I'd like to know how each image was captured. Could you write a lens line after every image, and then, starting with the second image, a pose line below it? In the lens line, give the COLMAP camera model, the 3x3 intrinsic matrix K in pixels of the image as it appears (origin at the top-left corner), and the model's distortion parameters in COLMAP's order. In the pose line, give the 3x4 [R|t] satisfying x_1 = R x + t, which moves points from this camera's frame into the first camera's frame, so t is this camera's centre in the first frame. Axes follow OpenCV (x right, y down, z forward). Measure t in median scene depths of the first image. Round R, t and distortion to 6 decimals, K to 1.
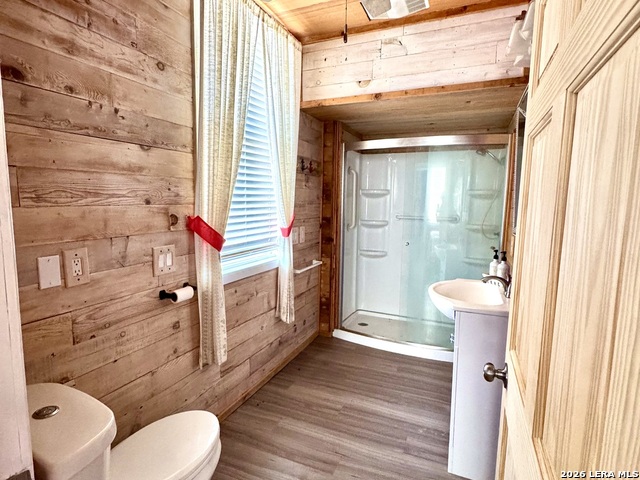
lens RADIAL K [[340.0, 0, 320.0], [0, 340.0, 240.0], [0, 0, 1]] dist [-0.003781, 0.001957]
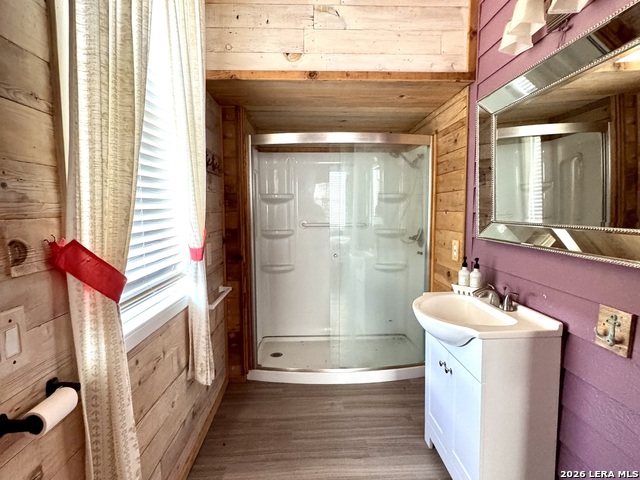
lens RADIAL K [[340.0, 0, 320.0], [0, 340.0, 240.0], [0, 0, 1]] dist [-0.003781, 0.001957]
pose [[0.899013, -0.061147, 0.433632, -0.190246], [0.070625, 0.997486, -0.005765, -0.032382], [-0.432189, 0.035808, 0.901072, 0.299069]]
